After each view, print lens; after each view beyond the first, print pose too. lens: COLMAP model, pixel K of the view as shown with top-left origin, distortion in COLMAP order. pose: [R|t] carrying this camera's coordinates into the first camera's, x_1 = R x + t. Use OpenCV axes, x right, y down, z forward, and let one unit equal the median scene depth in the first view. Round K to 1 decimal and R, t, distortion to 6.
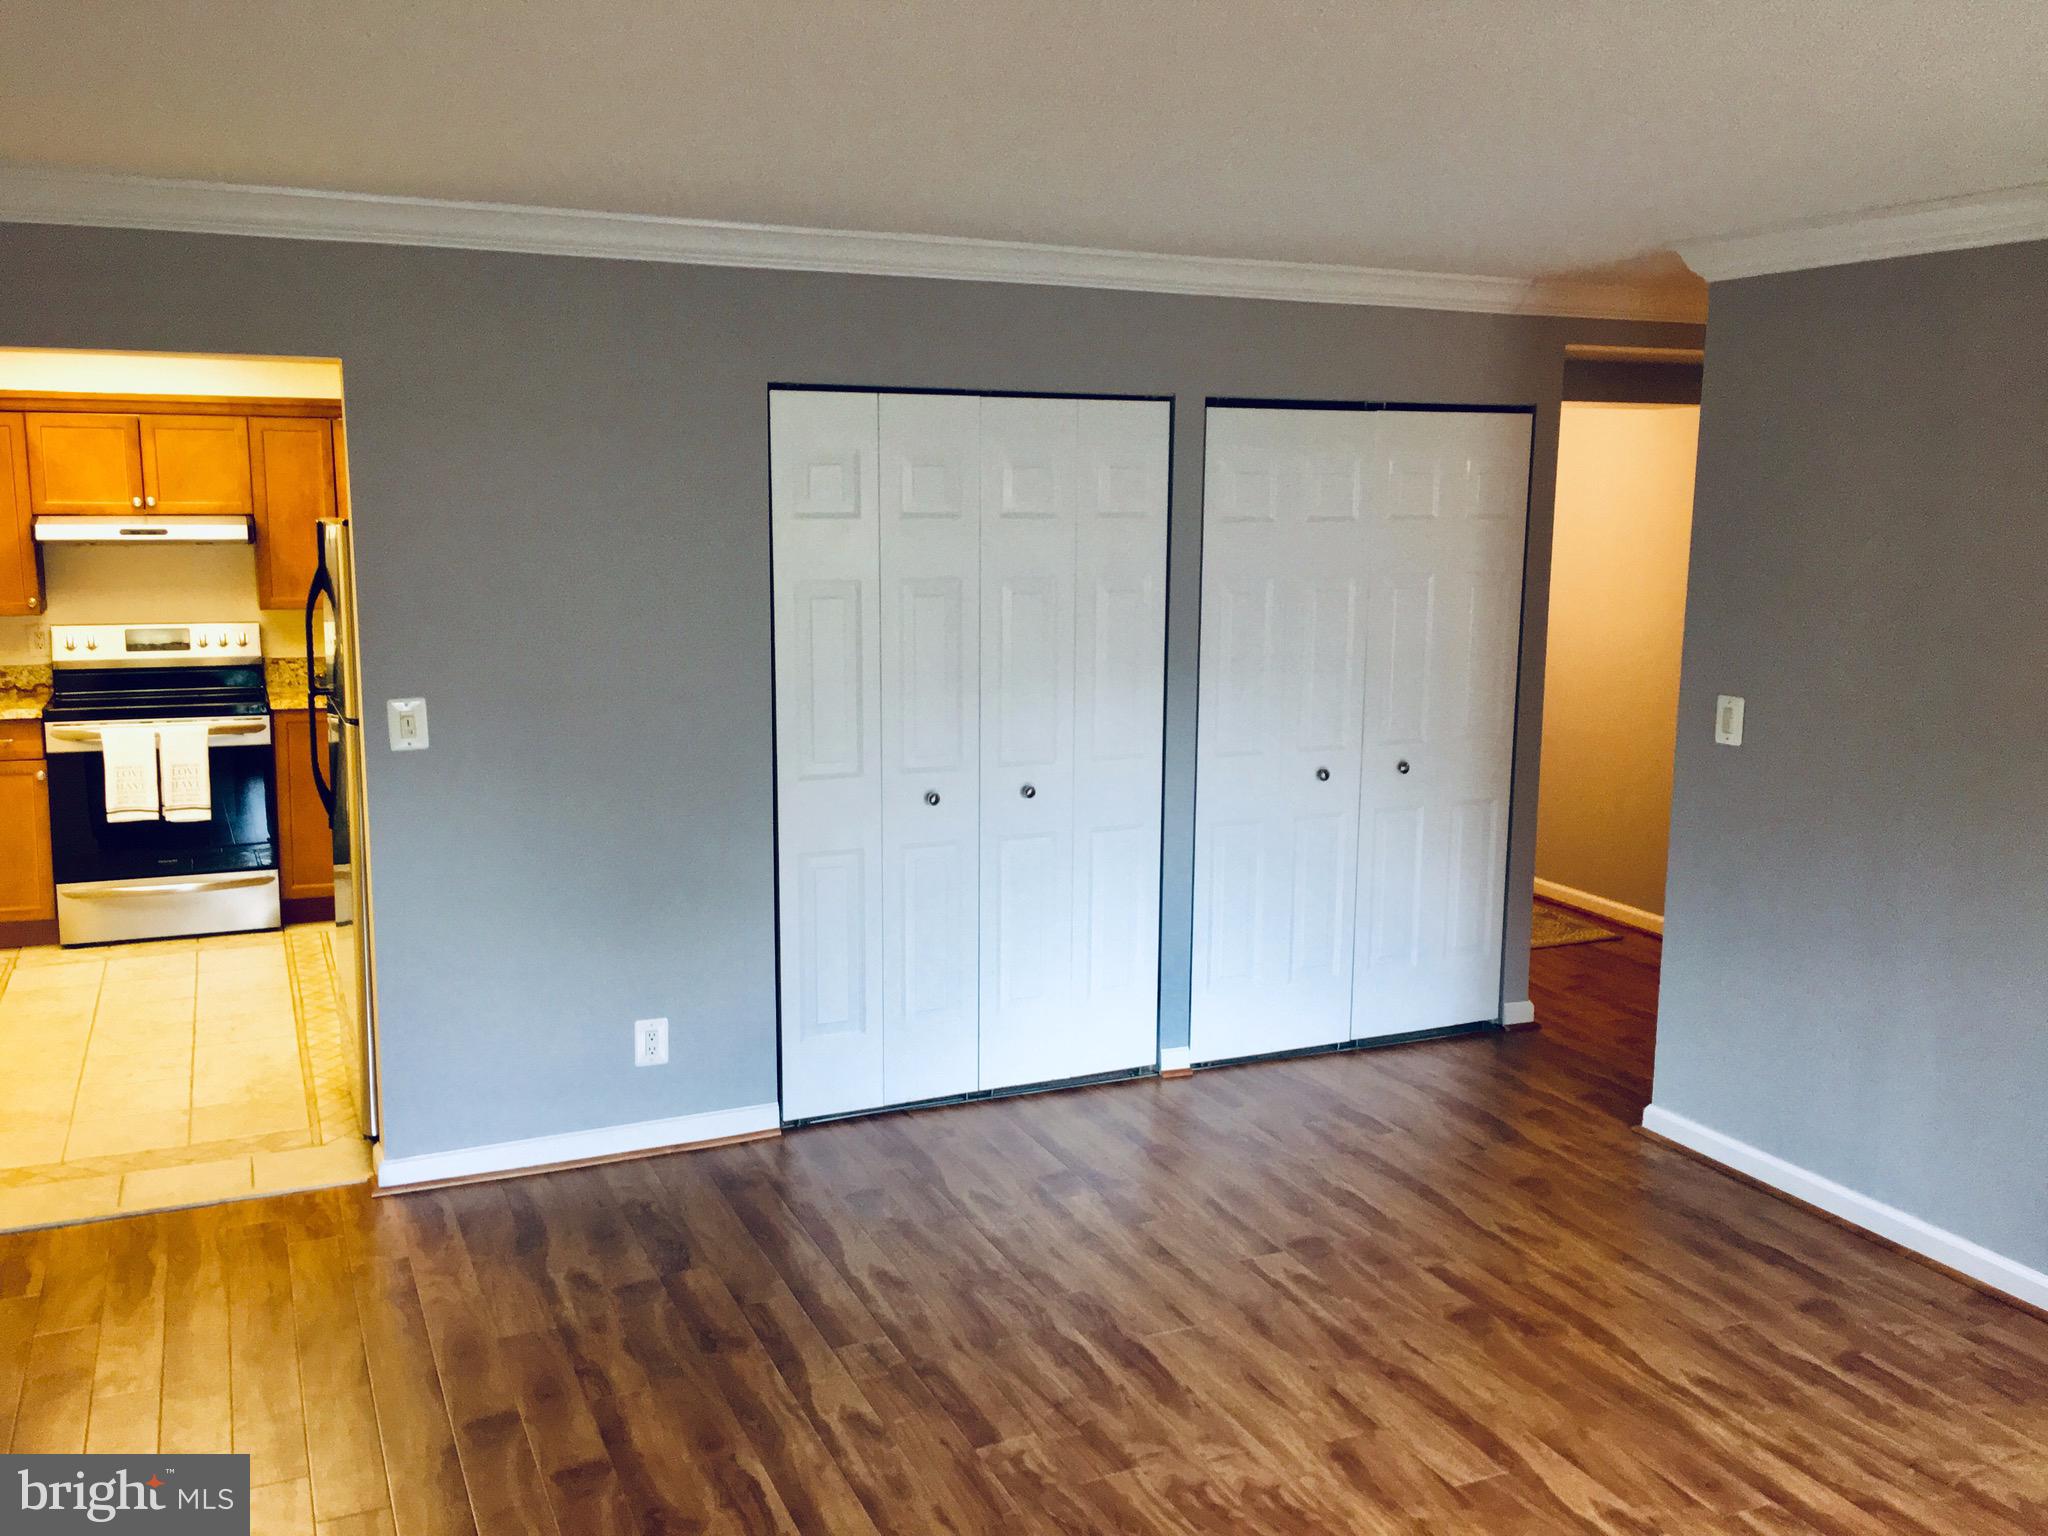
lens RADIAL K [[1783.7, 0, 1024.0], [0, 1783.7, 768.0], [0, 0, 1]] dist [0.001537, 0.002459]
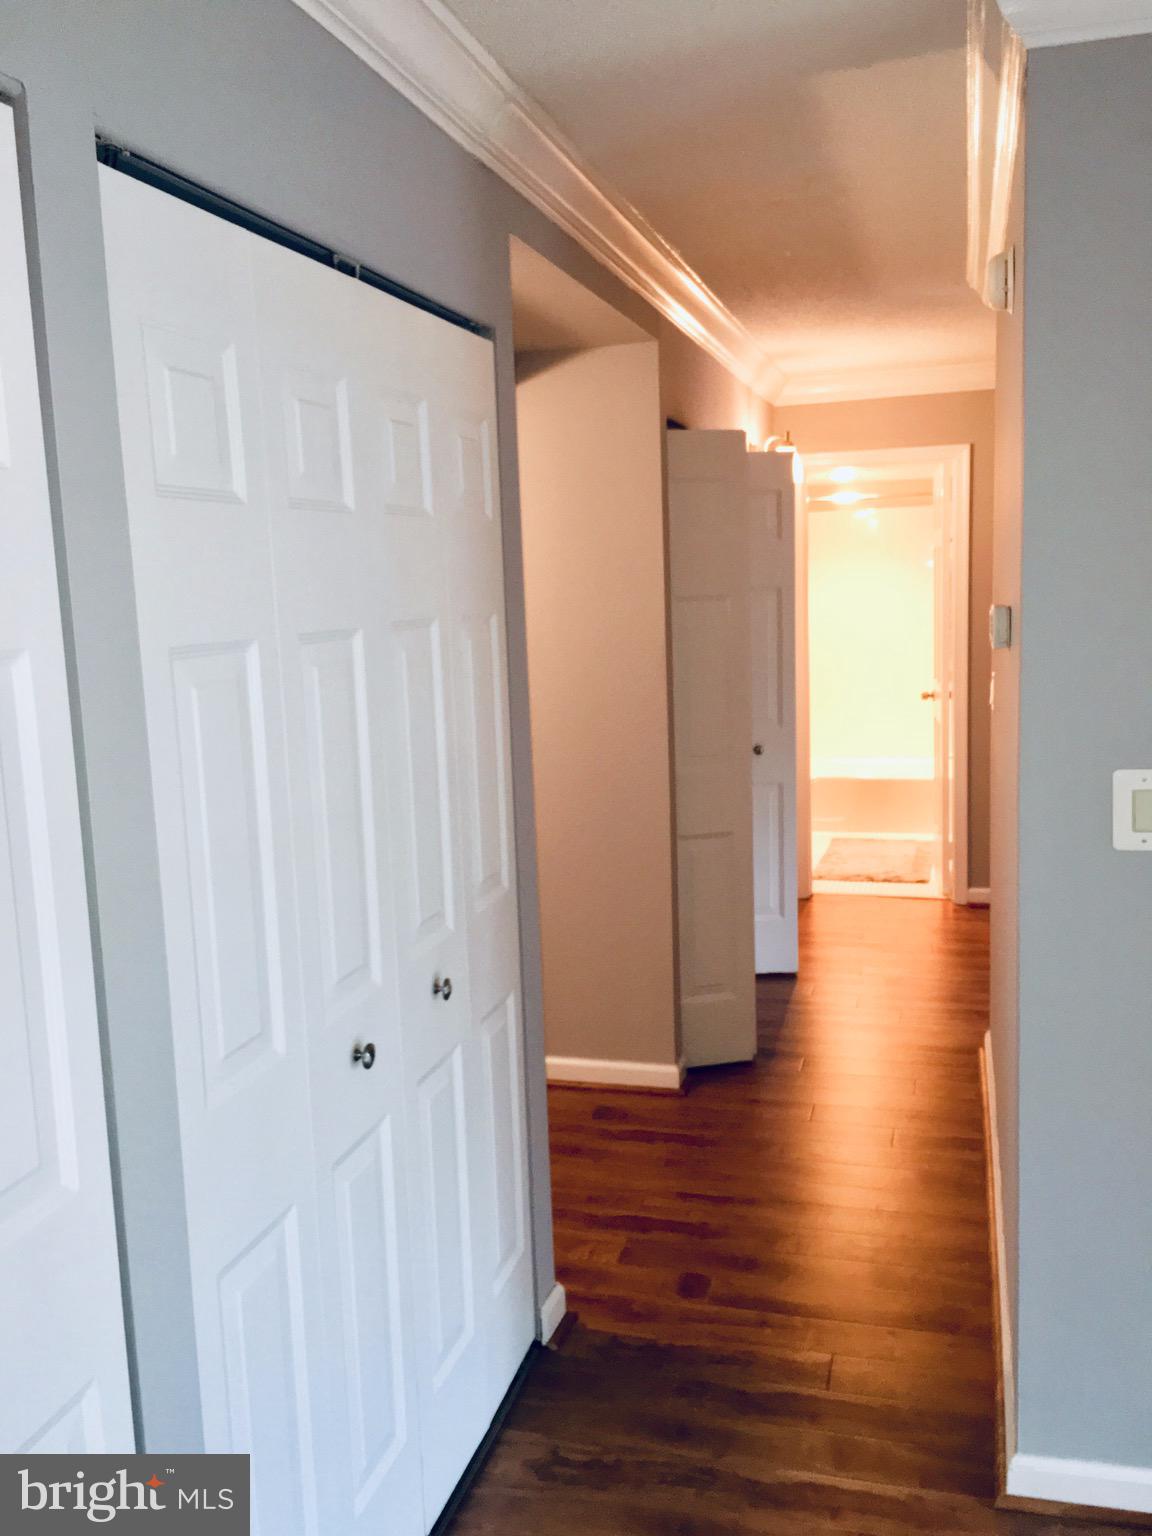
lens RADIAL K [[1337.7, 0, 576.0], [0, 1337.7, 768.0], [0, 0, 1]] dist [0.001537, 0.002459]
pose [[0.653142, -0.139825, 0.744214, -0.049149], [0.161366, 0.985930, 0.043619, -0.083186], [-0.739842, 0.091601, 0.666516, 0.782769]]
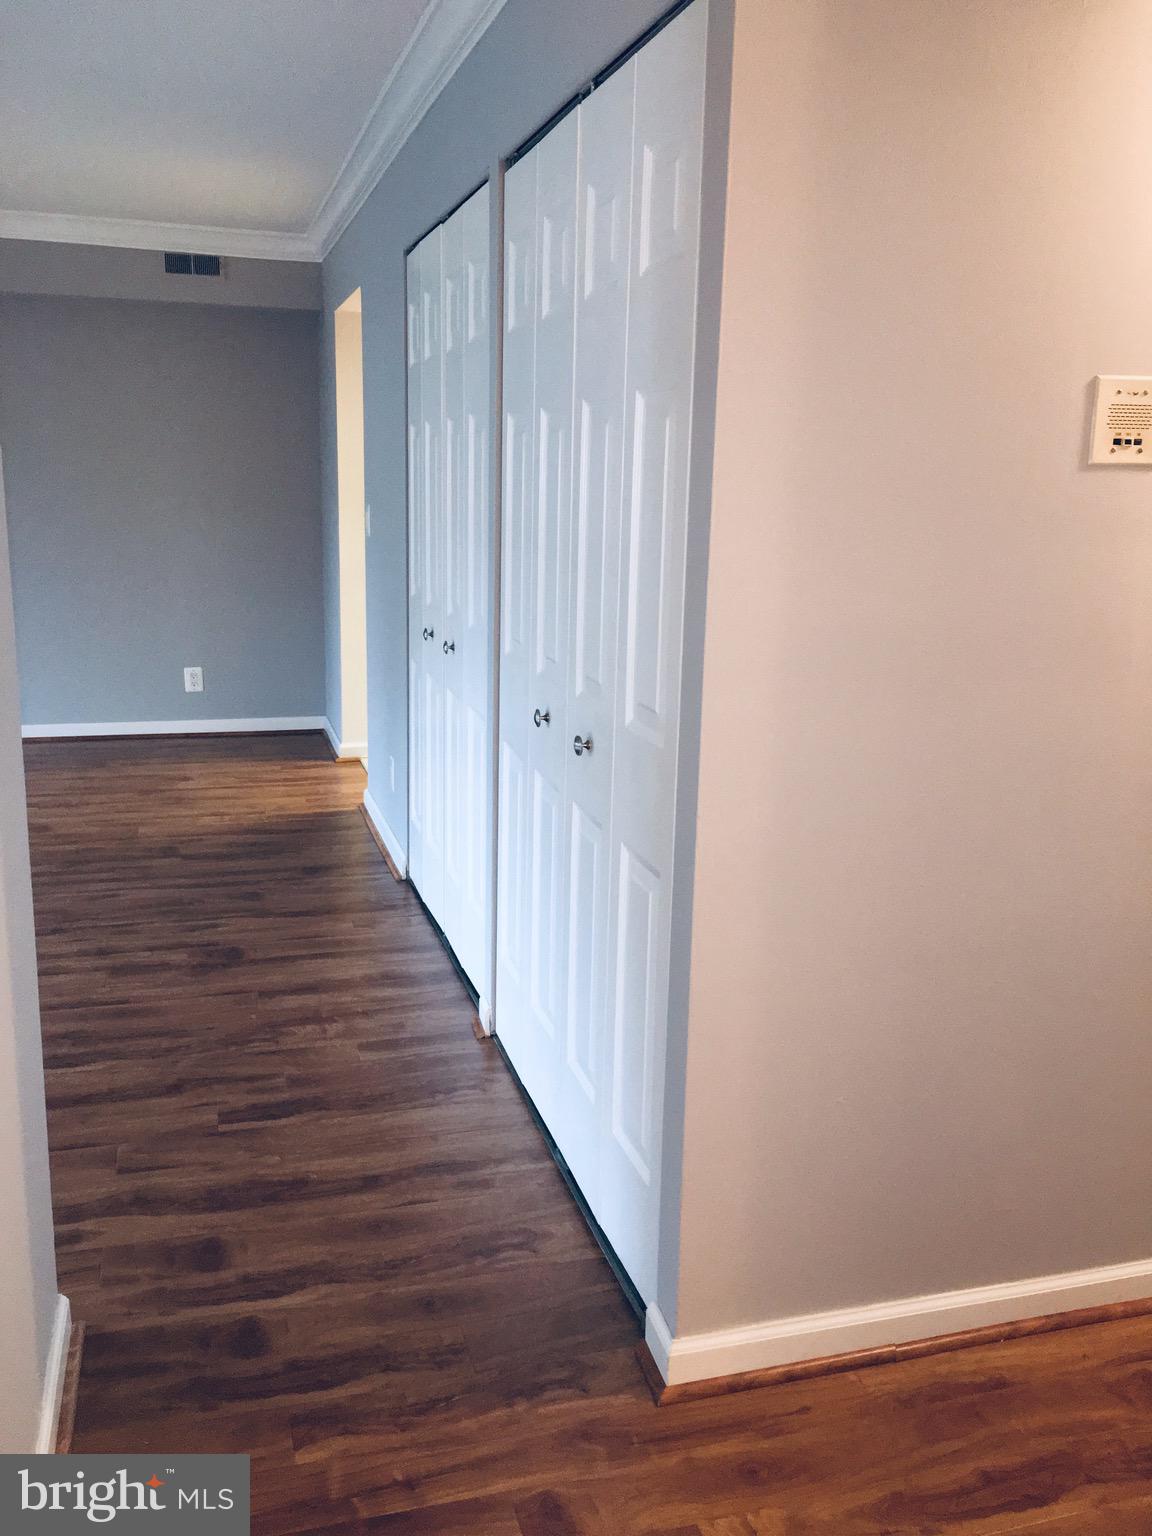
lens RADIAL K [[1337.7, 0, 576.0], [0, 1337.7, 768.0], [0, 0, 1]] dist [0.001537, 0.002459]
pose [[-0.159517, 0.202169, -0.966272, 0.698361], [-0.177834, 0.956909, 0.229568, -0.099868], [0.971046, 0.208456, -0.116690, 1.167463]]
